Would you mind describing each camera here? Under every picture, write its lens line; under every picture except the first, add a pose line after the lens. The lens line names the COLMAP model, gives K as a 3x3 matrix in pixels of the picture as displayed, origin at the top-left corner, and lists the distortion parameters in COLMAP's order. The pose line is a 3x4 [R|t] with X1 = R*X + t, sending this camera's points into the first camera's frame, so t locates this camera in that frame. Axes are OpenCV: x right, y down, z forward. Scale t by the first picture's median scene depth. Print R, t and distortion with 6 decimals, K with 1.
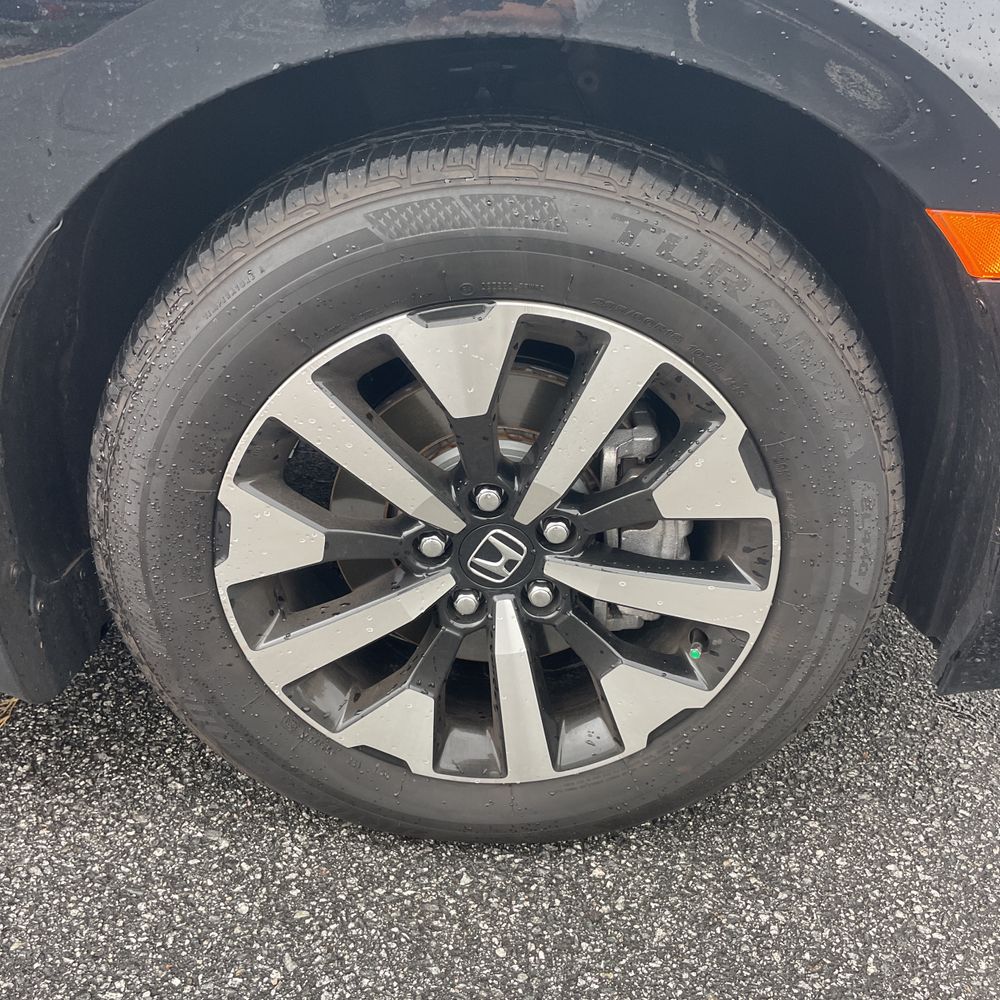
lens RADIAL K [[991.4, 0, 497.7], [0, 991.4, 494.9], [0, 0, 1]] dist [0.085168, -0.105971]
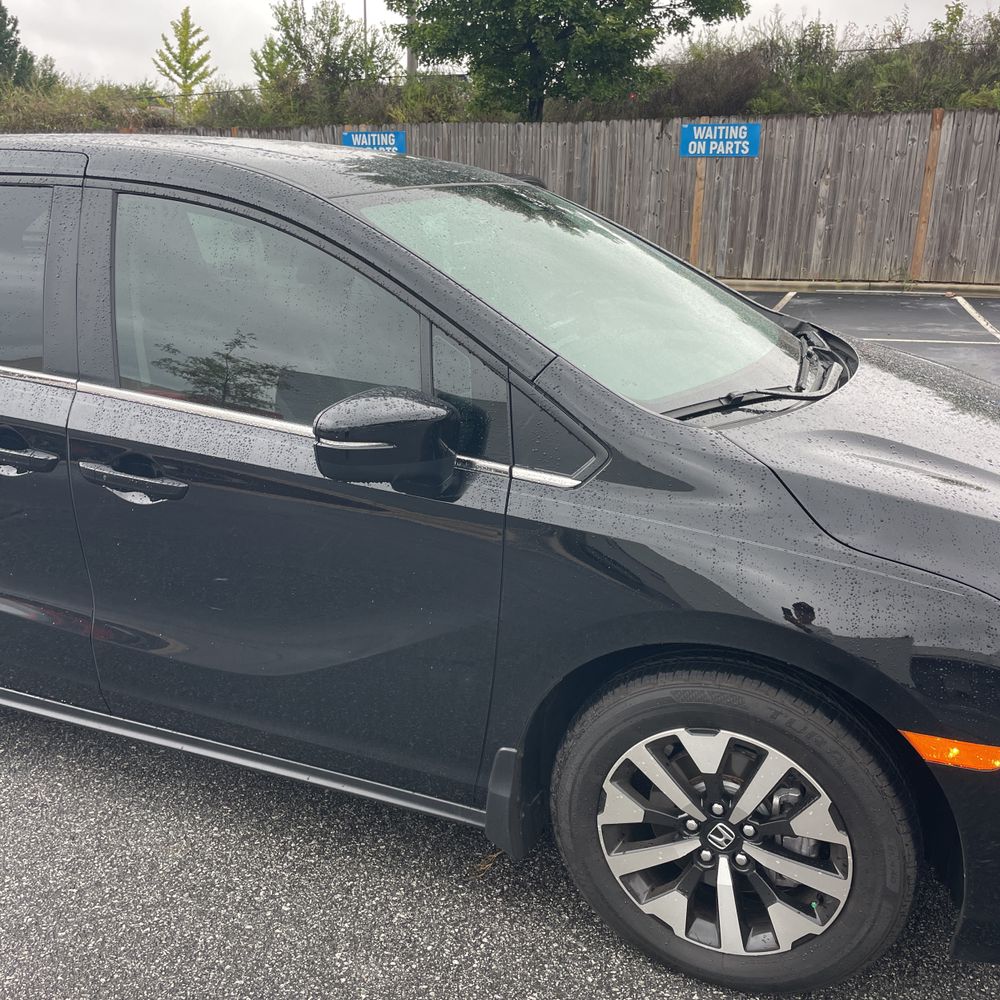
lens RADIAL K [[980.4, 0, 494.9], [0, 980.4, 497.6], [0, 0, 1]] dist [0.084779, -0.112363]
pose [[0.917591, 0.073974, -0.390583, 0.348148], [-0.153847, 0.972052, -0.177330, -0.203734], [0.366549, 0.222806, 0.903327, -1.355890]]
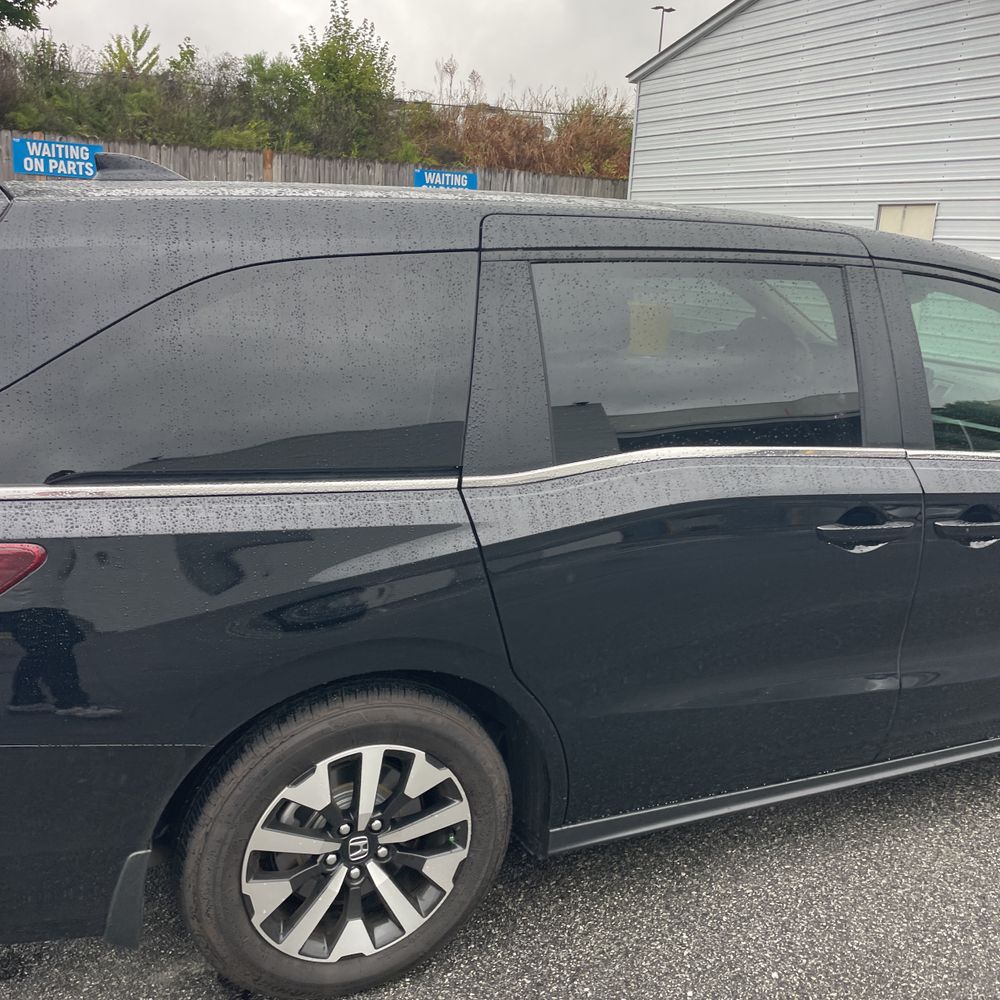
lens RADIAL K [[983.4, 0, 482.4], [0, 983.4, 499.0], [0, 0, 1]] dist [0.080066, -0.095407]
pose [[0.923285, -0.108452, 0.368488, -3.888830], [0.185306, 0.966059, -0.179975, -0.378748], [-0.336462, 0.234451, 0.912045, -1.583640]]
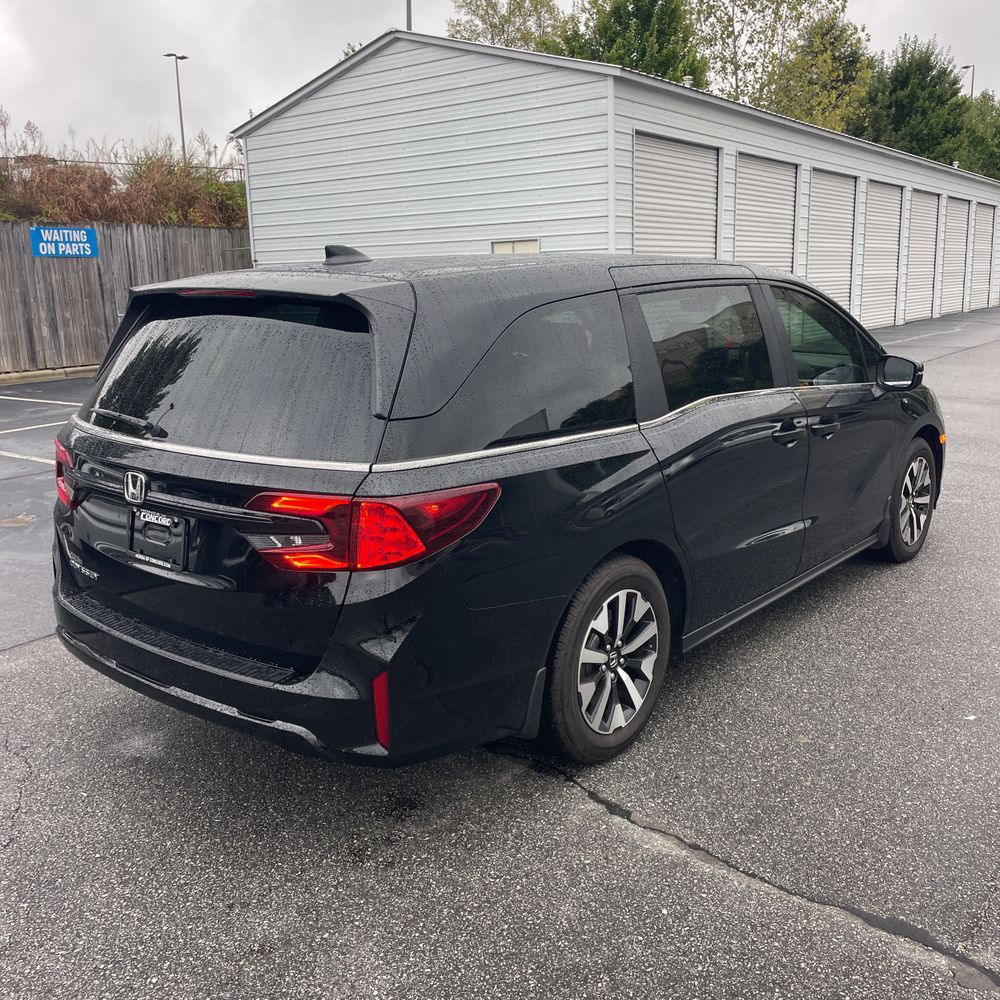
lens RADIAL K [[983.4, 0, 482.4], [0, 983.4, 499.0], [0, 0, 1]] dist [0.080066, -0.095407]
pose [[0.666668, -0.228850, 0.709352, -6.290917], [0.408359, 0.908299, -0.090753, -0.479673], [-0.623535, 0.350172, 0.698987, -1.697685]]
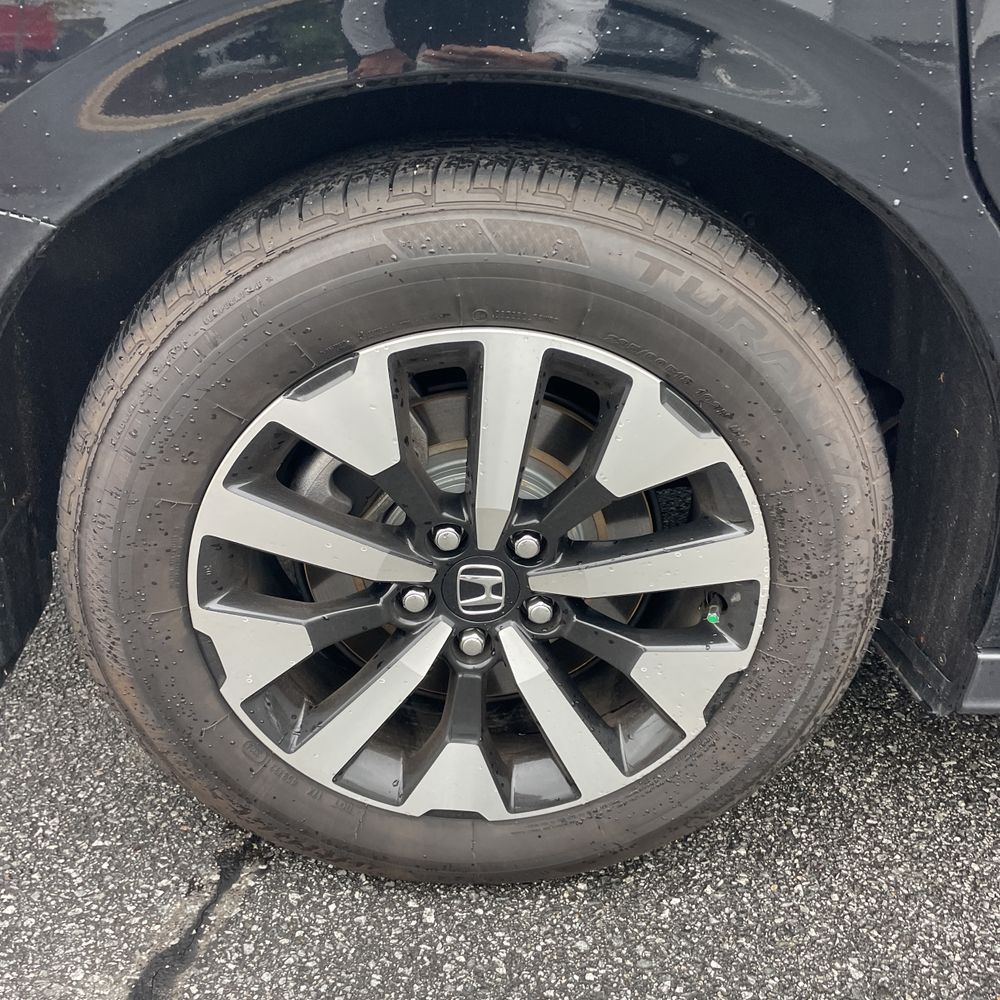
lens RADIAL K [[980.4, 0, 494.9], [0, 980.4, 497.6], [0, 0, 1]] dist [0.084779, -0.112363]
pose [[0.999809, -0.018806, -0.005343, -3.356319], [0.018700, 0.999640, -0.019222, -0.127365], [0.005702, 0.019119, 0.999801, -0.109139]]
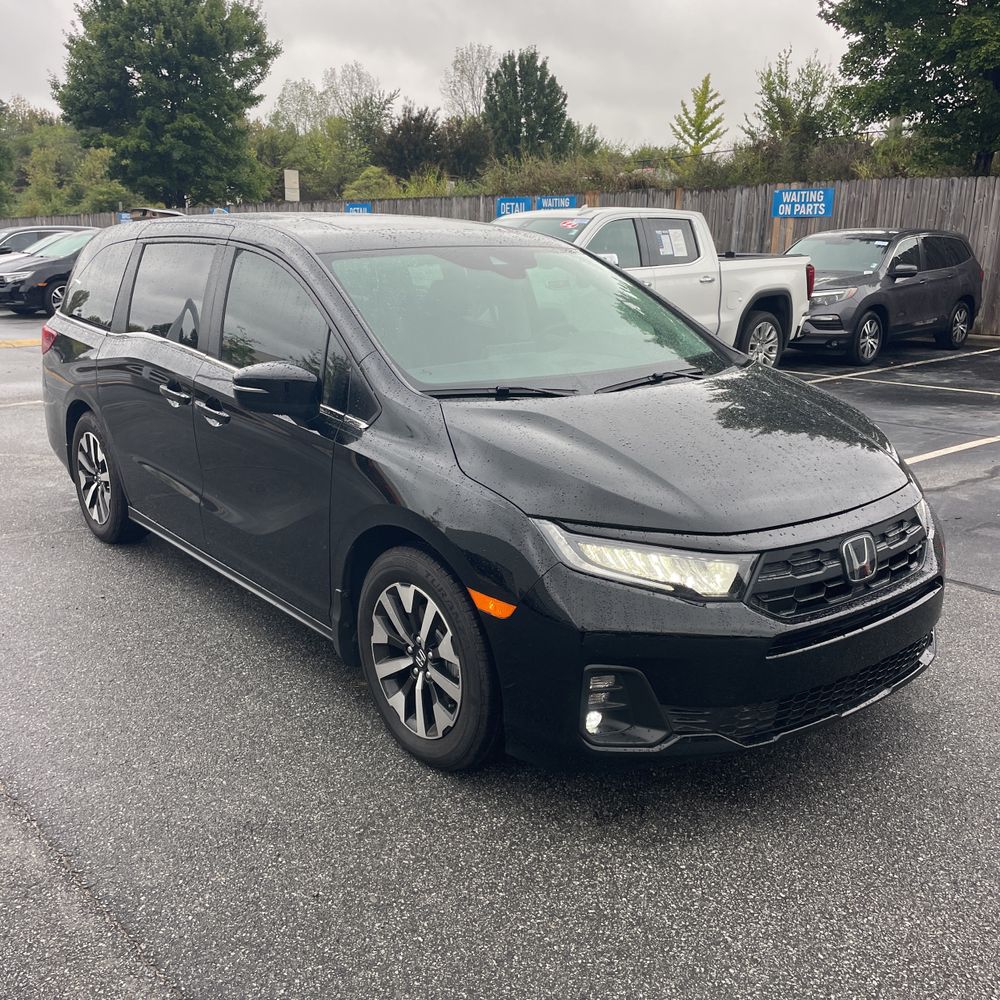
lens RADIAL K [[980.4, 0, 494.9], [0, 980.4, 497.6], [0, 0, 1]] dist [0.084779, -0.112363]
pose [[0.621984, 0.159784, -0.766554, 2.756037], [-0.361654, 0.926908, -0.100238, -0.211301], [0.694508, 0.339574, 0.634309, -1.208614]]
